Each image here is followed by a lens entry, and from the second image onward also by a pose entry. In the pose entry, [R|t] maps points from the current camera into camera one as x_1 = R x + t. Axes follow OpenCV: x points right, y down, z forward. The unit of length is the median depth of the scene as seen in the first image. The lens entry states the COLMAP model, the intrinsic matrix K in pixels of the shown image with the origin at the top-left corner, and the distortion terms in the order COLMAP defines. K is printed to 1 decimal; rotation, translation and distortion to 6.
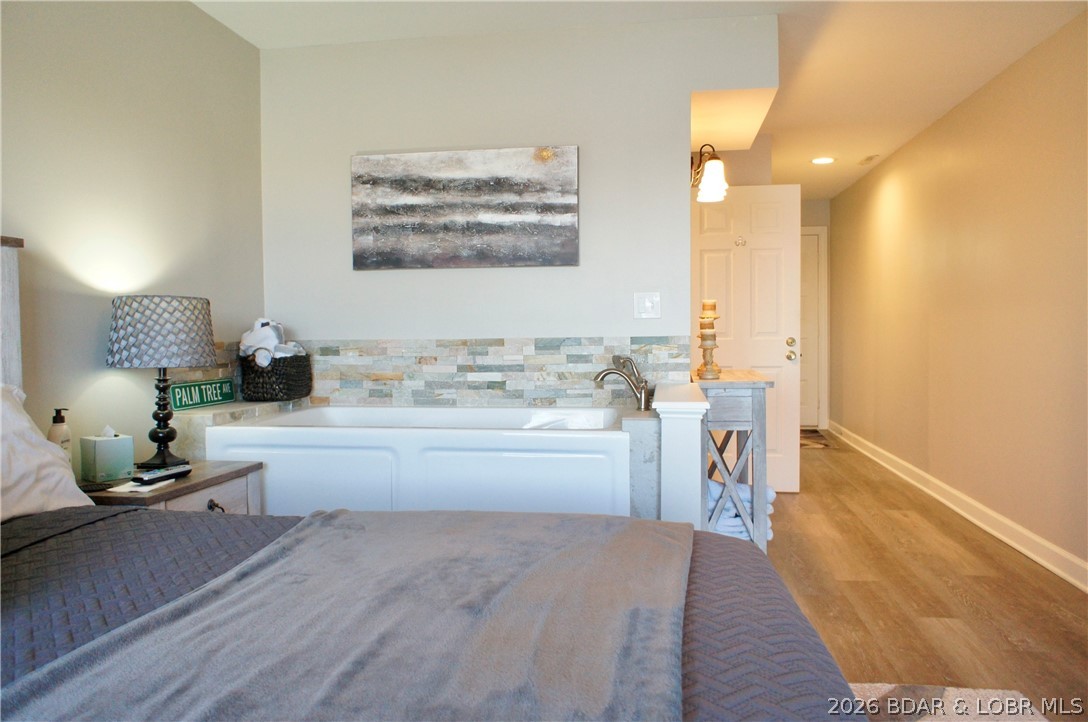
lens RADIAL K [[792.1, 0, 544.0], [0, 792.1, 361.0], [0, 0, 1]] dist [-0.041871, 0.134861]
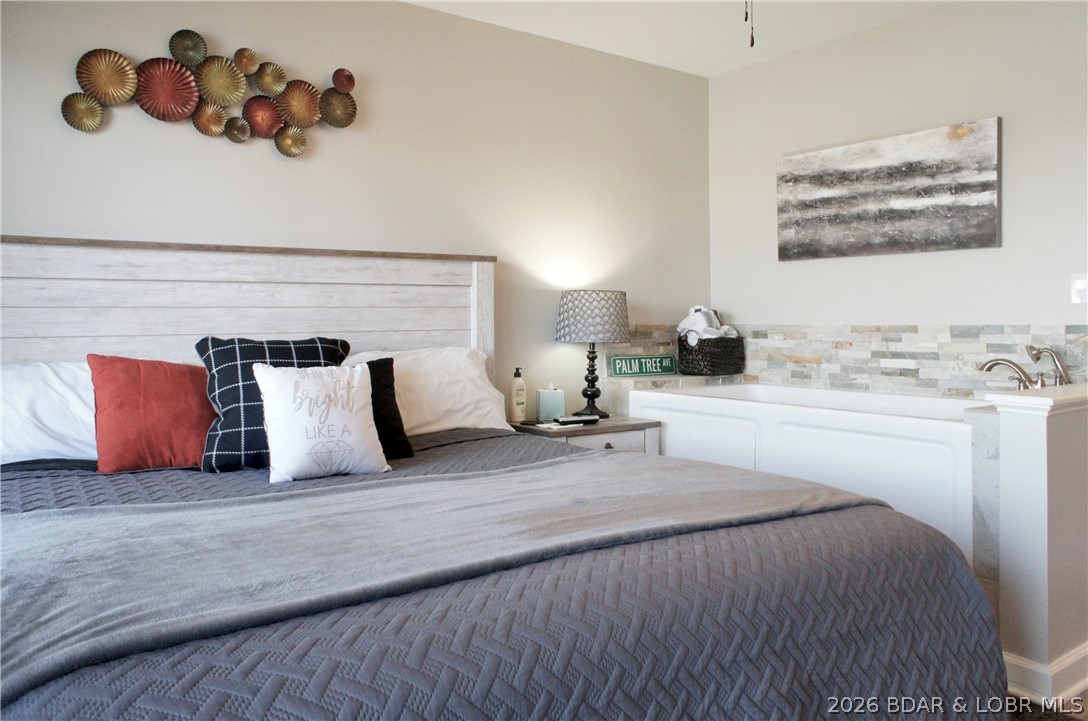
lens RADIAL K [[835.9, 0, 544.0], [0, 835.9, 360.5], [0, 0, 1]] dist [-0.057642, 0.099328]
pose [[0.714937, 0.042027, -0.697924, 0.346692], [-0.031034, 0.999116, 0.028373, 0.000323], [0.698500, 0.001375, 0.715609, -0.060216]]
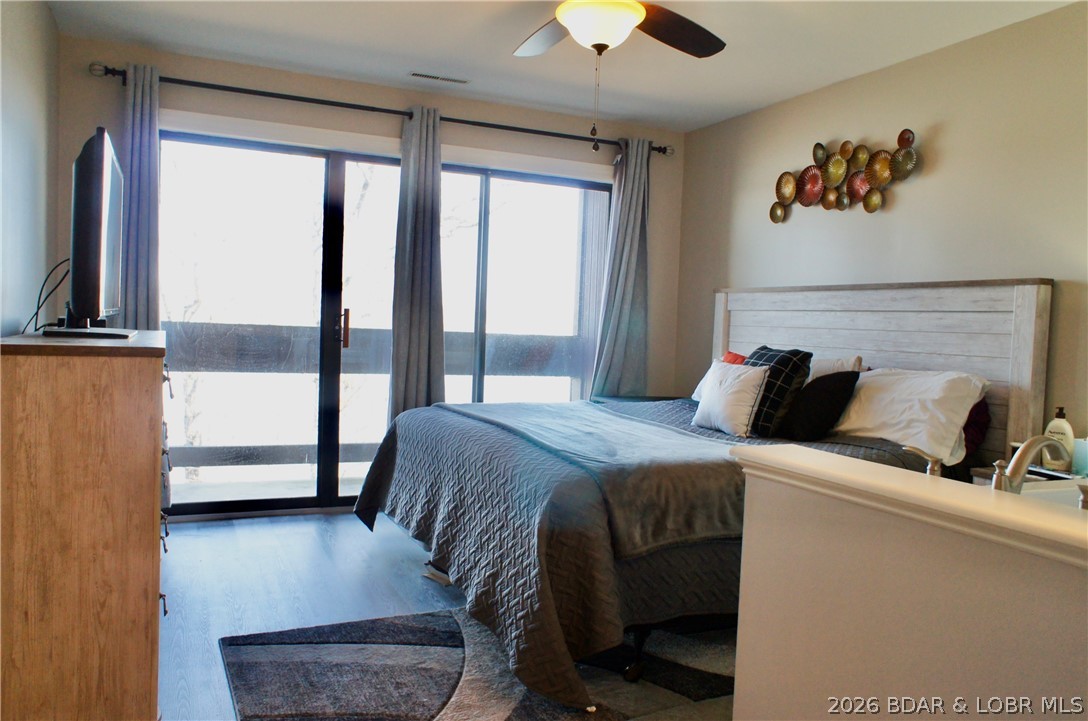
lens RADIAL K [[836.0, 0, 542.8], [0, 836.0, 359.2], [0, 0, 1]] dist [-0.056067, 0.096711]
pose [[-0.836396, -0.002873, -0.548118, 0.517029], [-0.059045, 0.994640, 0.084886, -0.051971], [0.544936, 0.103362, -0.832082, 1.061498]]
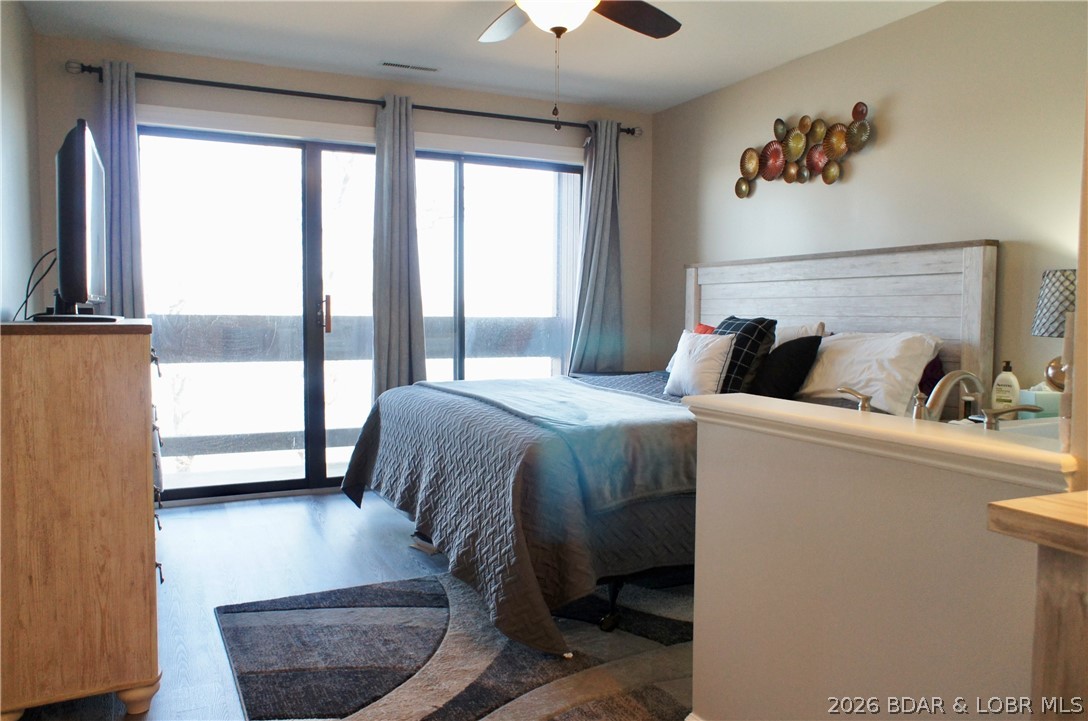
lens RADIAL K [[835.9, 0, 544.0], [0, 835.9, 360.5], [0, 0, 1]] dist [-0.057642, 0.099328]
pose [[-0.827850, 0.032147, -0.560028, 0.524360], [-0.026494, 0.995002, 0.096280, -0.035421], [0.560324, 0.094543, -0.822860, 1.106103]]
